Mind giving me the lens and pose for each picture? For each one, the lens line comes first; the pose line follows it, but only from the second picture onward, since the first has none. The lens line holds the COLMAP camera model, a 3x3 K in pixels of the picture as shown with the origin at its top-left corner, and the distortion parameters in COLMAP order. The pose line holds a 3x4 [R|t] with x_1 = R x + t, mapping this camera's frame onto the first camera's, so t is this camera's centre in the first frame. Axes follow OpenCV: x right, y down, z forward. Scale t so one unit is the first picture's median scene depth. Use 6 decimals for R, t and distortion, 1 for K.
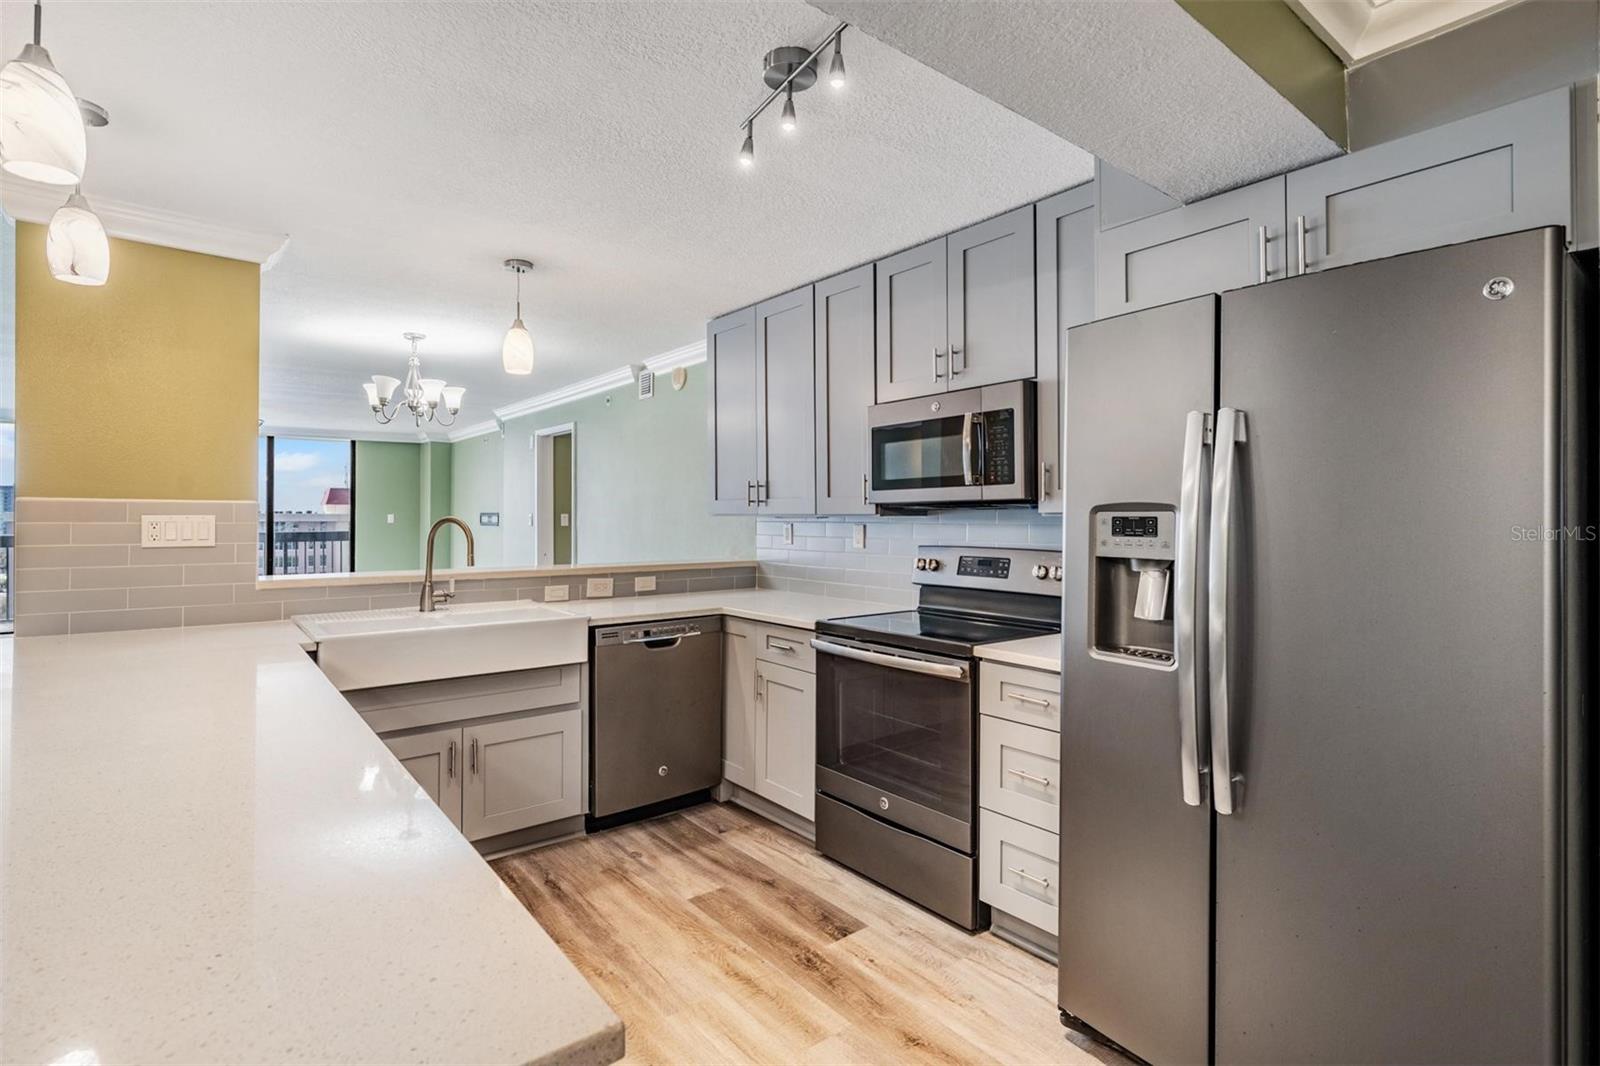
lens RADIAL K [[767.7, 0, 801.7], [0, 767.7, 518.6], [0, 0, 1]] dist [0.002317, 0.000488]
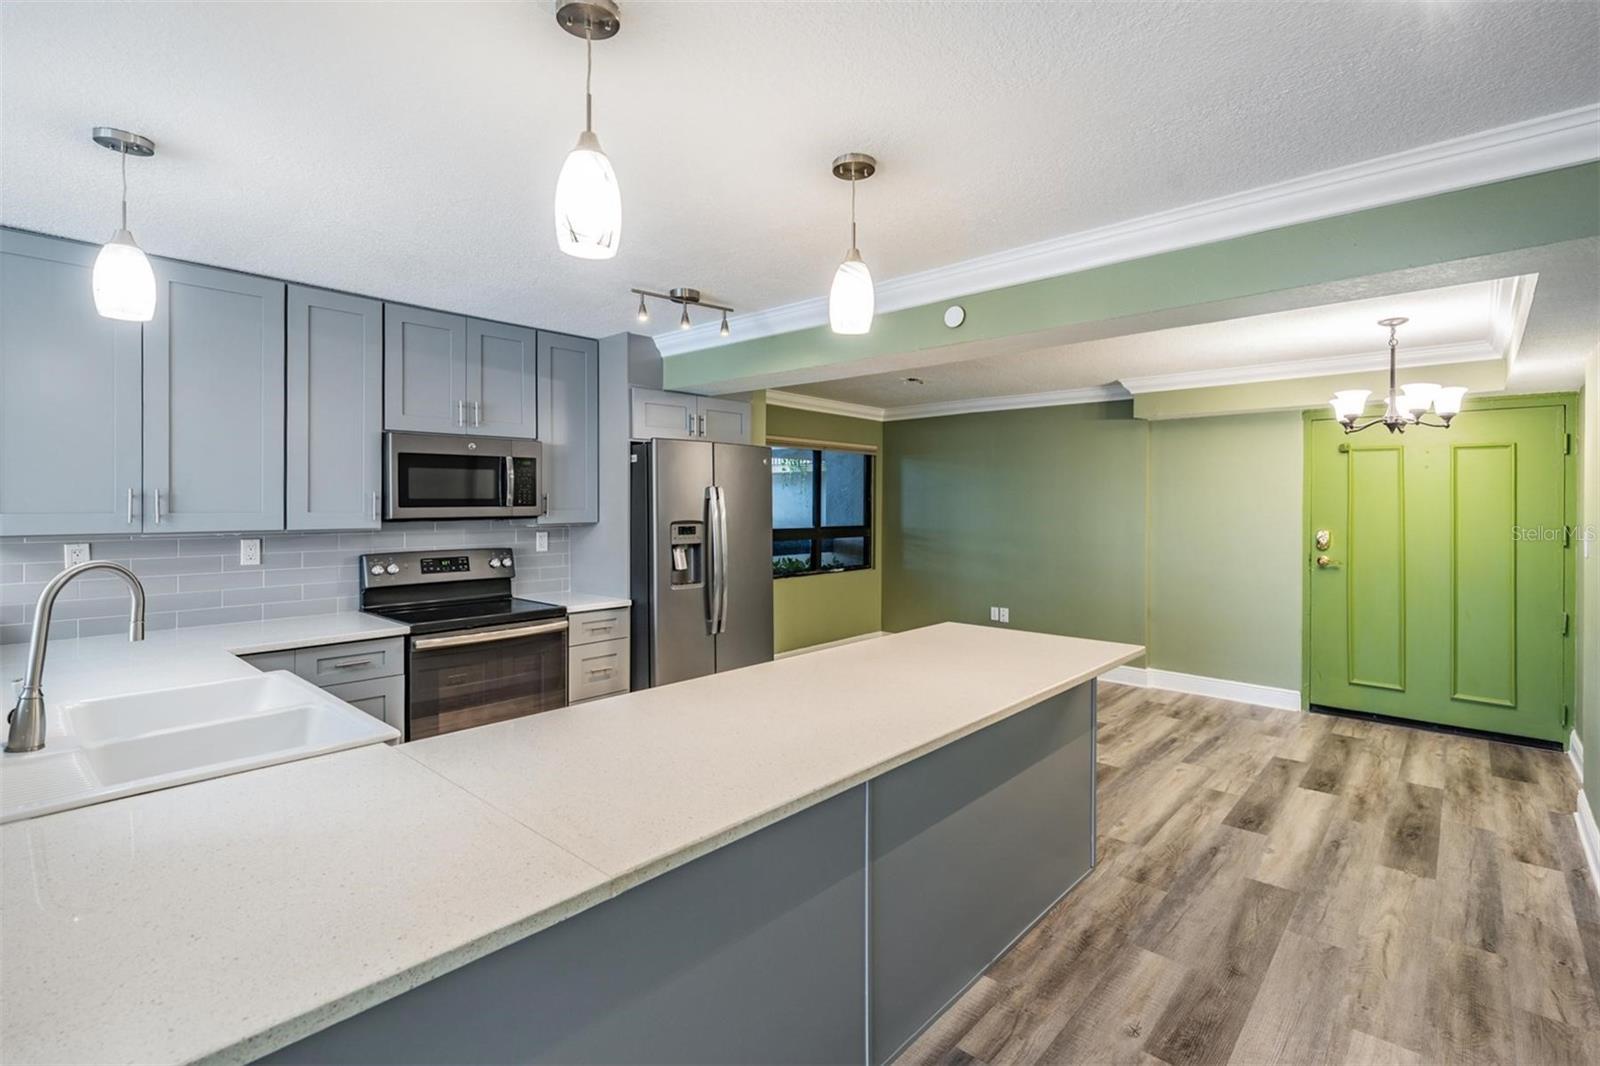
lens RADIAL K [[738.3, 0, 794.4], [0, 738.3, 505.6], [0, 0, 1]] dist [0.003699, 0.000665]
pose [[-0.155152, -0.006350, 0.987870, -1.107501], [-0.001987, 0.999979, 0.006116, -0.048019], [-0.987889, -0.001014, -0.155161, 0.600366]]
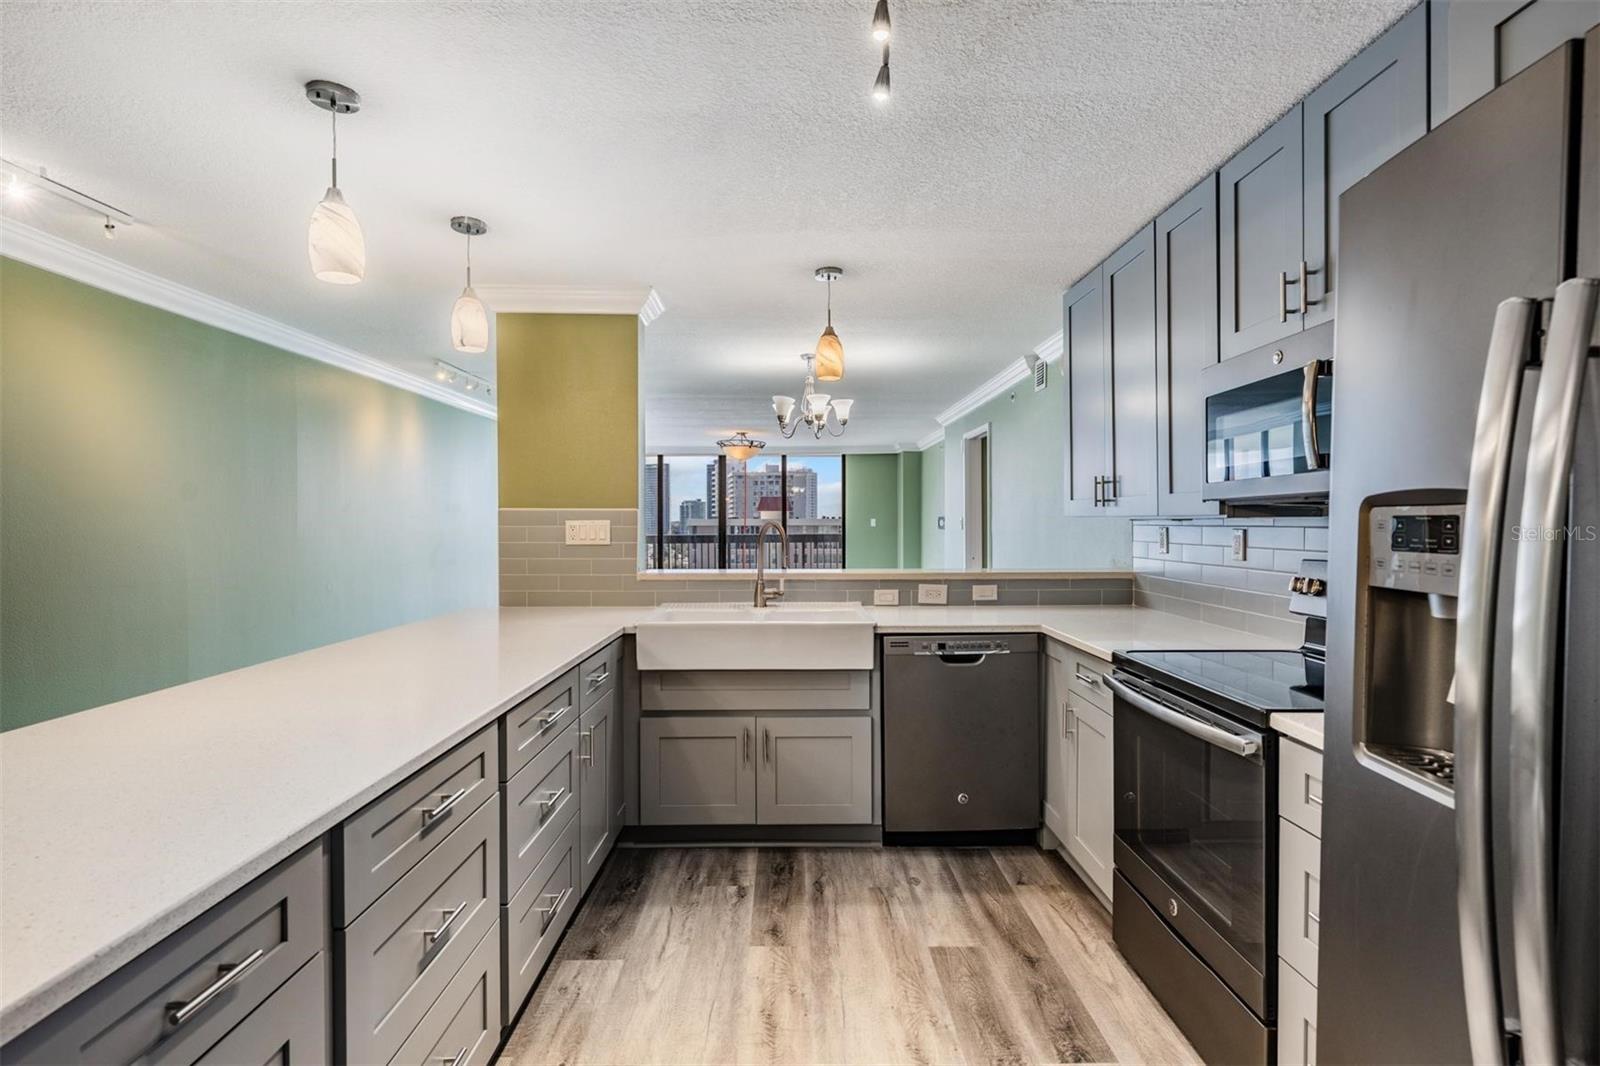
lens RADIAL K [[769.5, 0, 800.0], [0, 769.5, 533.0], [0, 0, 1]] dist [0.000109, -0.000514]
pose [[0.786814, 0.005522, -0.617166, 0.246546], [0.003223, 0.999910, 0.013055, 0.000863], [0.617182, -0.012261, 0.786725, 0.179114]]
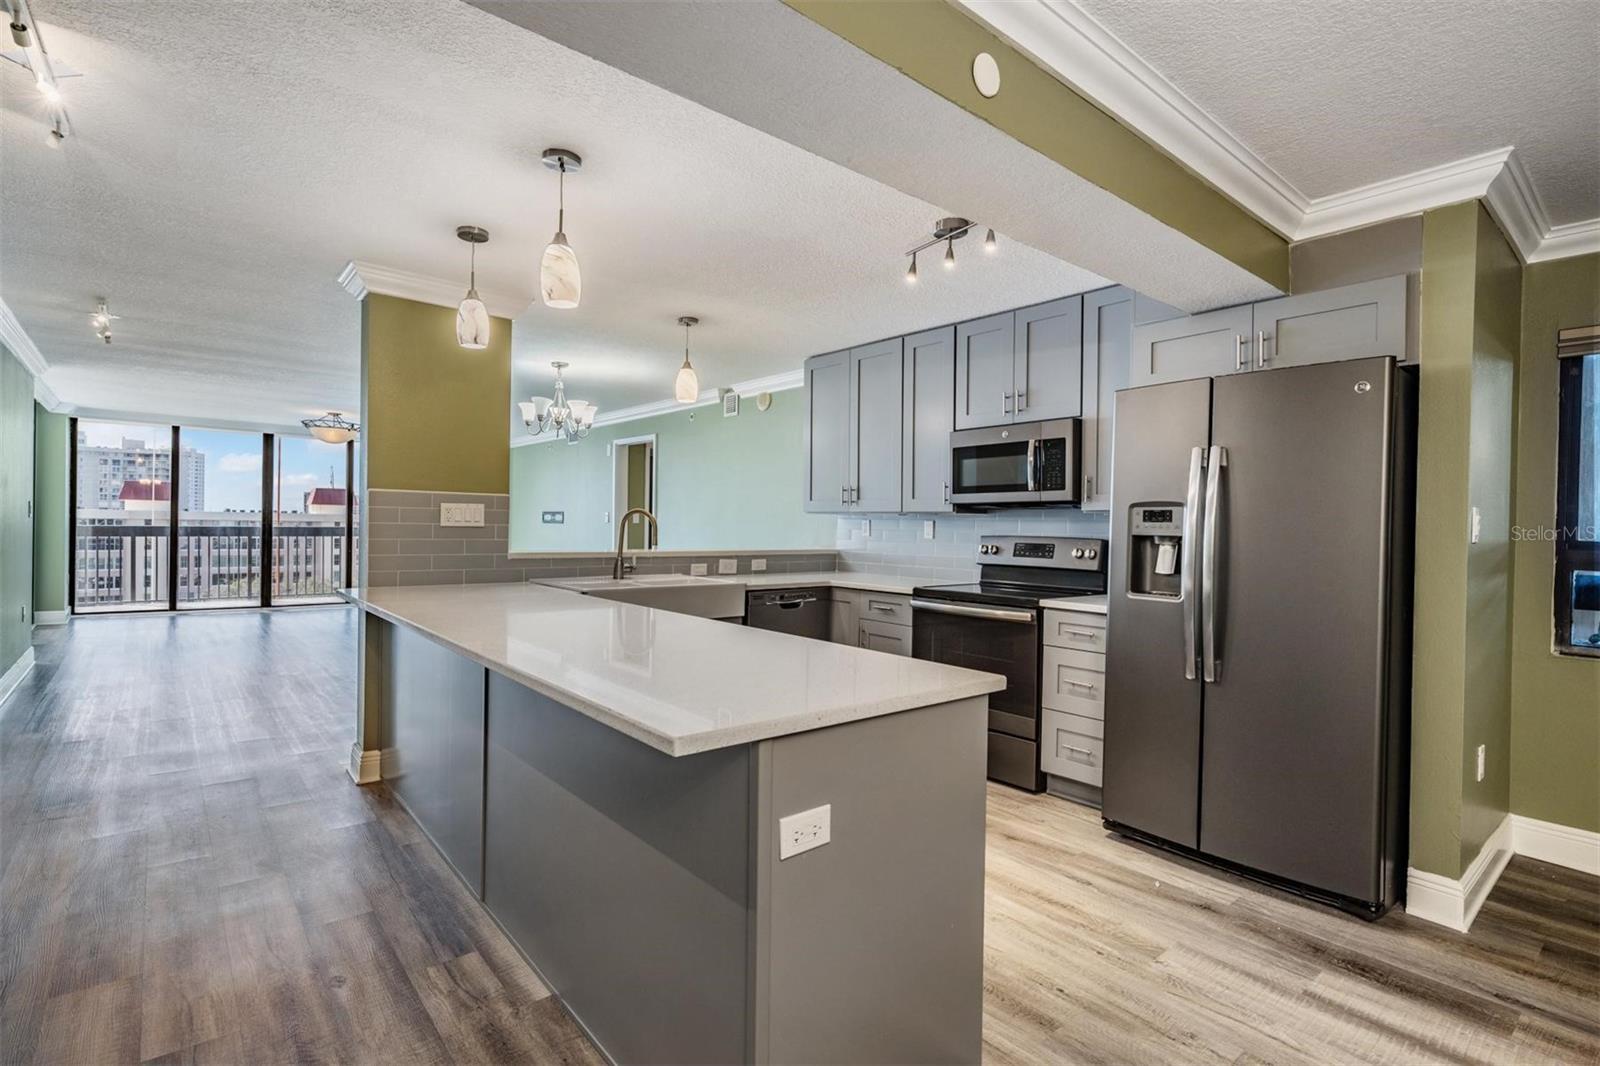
lens RADIAL K [[763.6, 0, 797.7], [0, 763.6, 534.7], [0, 0, 1]] dist [0.003884, -0.000609]
pose [[0.999688, 0.013758, 0.020852, -0.214247], [-0.014004, 0.999834, 0.011696, 0.024338], [-0.020687, -0.011985, 0.999714, -0.357826]]
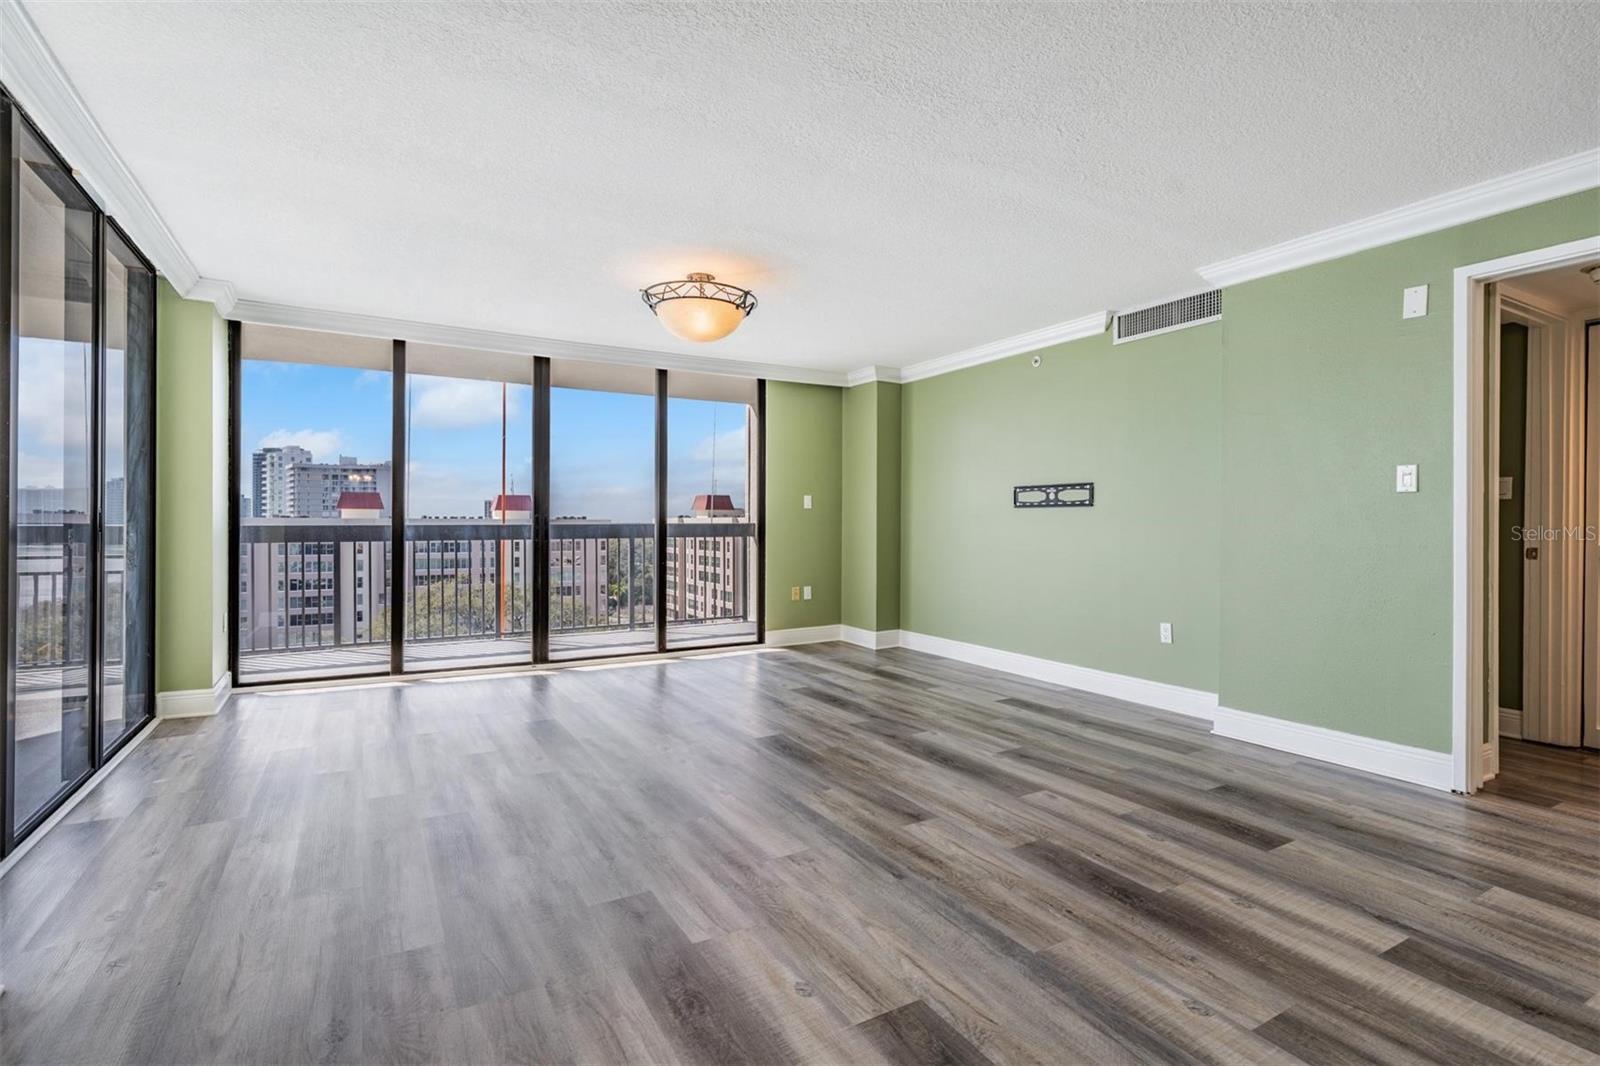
lens RADIAL K [[753.3, 0, 799.5], [0, 753.3, 523.3], [0, 0, 1]] dist [0.002967, 0.000028]
pose [[0.988018, -0.000302, -0.154336, -1.498673], [0.000034, 0.999998, -0.001742, 0.067232], [0.154336, 0.001716, 0.988017, 1.225526]]
